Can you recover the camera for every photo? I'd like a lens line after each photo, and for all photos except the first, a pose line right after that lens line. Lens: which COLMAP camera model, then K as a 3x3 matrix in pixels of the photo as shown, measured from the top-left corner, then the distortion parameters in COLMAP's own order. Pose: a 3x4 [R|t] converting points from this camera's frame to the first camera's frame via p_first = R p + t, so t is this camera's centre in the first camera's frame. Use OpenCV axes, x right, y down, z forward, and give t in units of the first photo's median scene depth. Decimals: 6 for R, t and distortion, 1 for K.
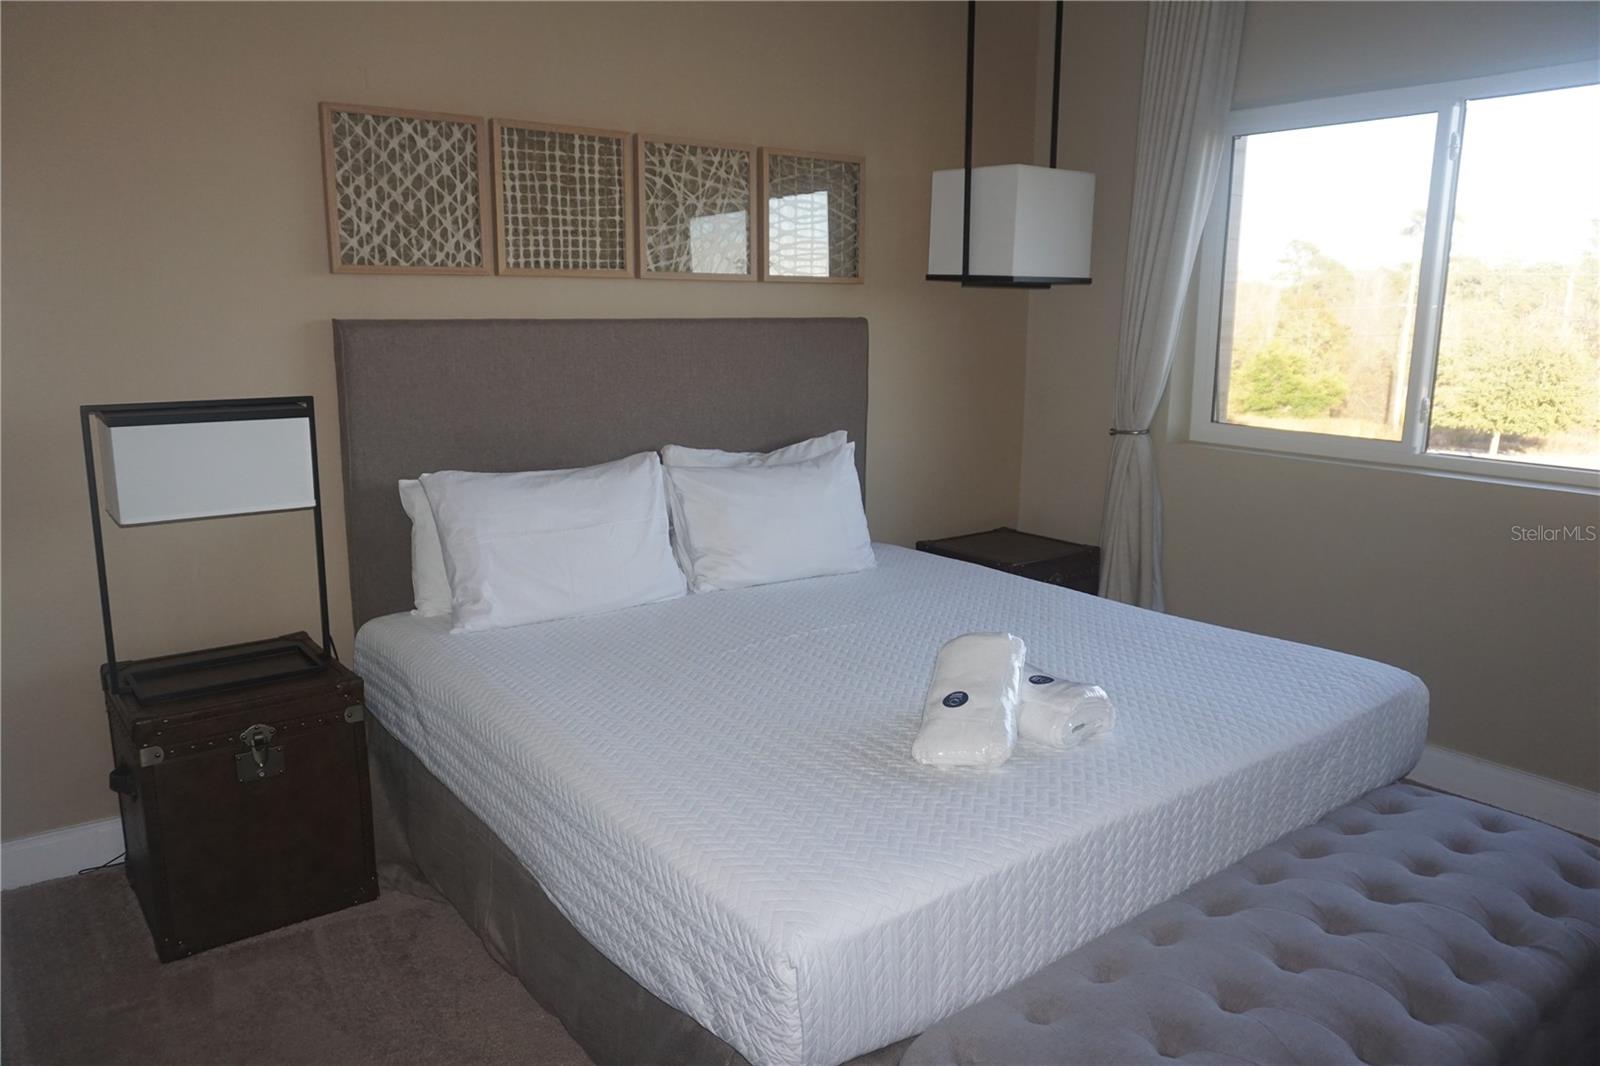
lens RADIAL K [[1136.3, 0, 799.7], [0, 1136.3, 527.4], [0, 0, 1]] dist [-0.048134, 0.023806]
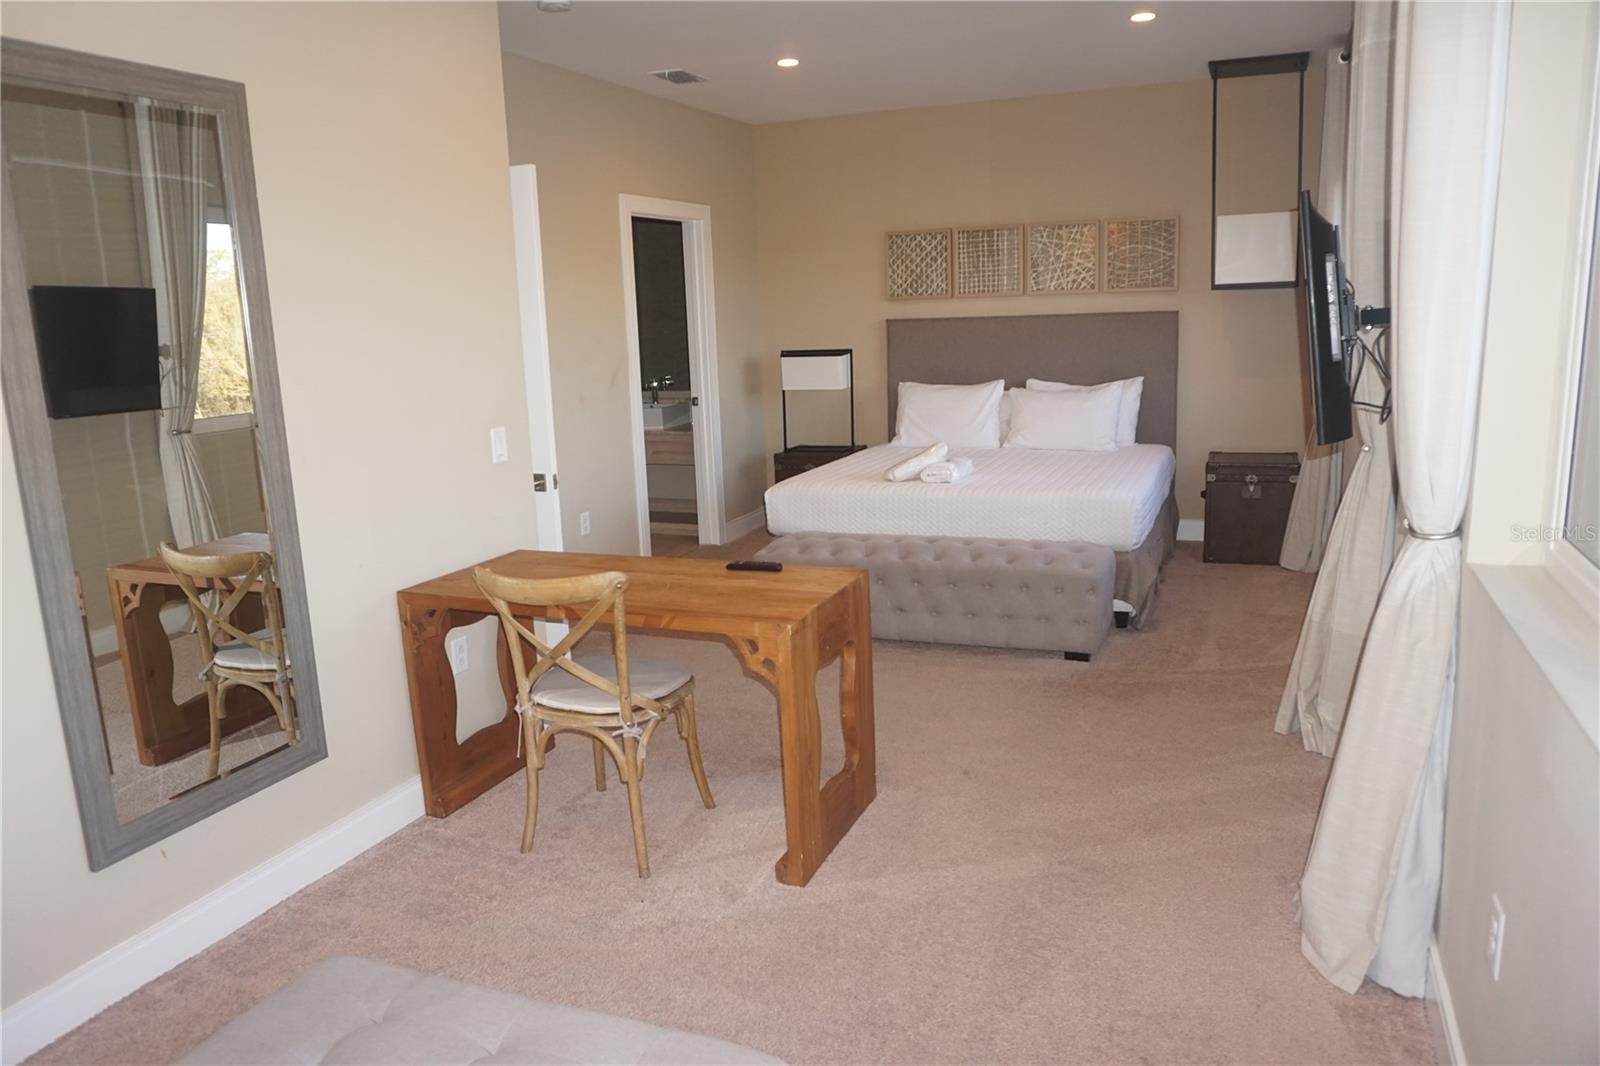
lens RADIAL K [[1136.3, 0, 803.0], [0, 1136.3, 539.1], [0, 0, 1]] dist [-0.048134, 0.023806]
pose [[0.515976, 0.138474, -0.845337, 1.566558], [-0.125034, 0.988453, 0.085600, 0.096449], [0.847429, 0.061528, 0.527332, -0.413733]]
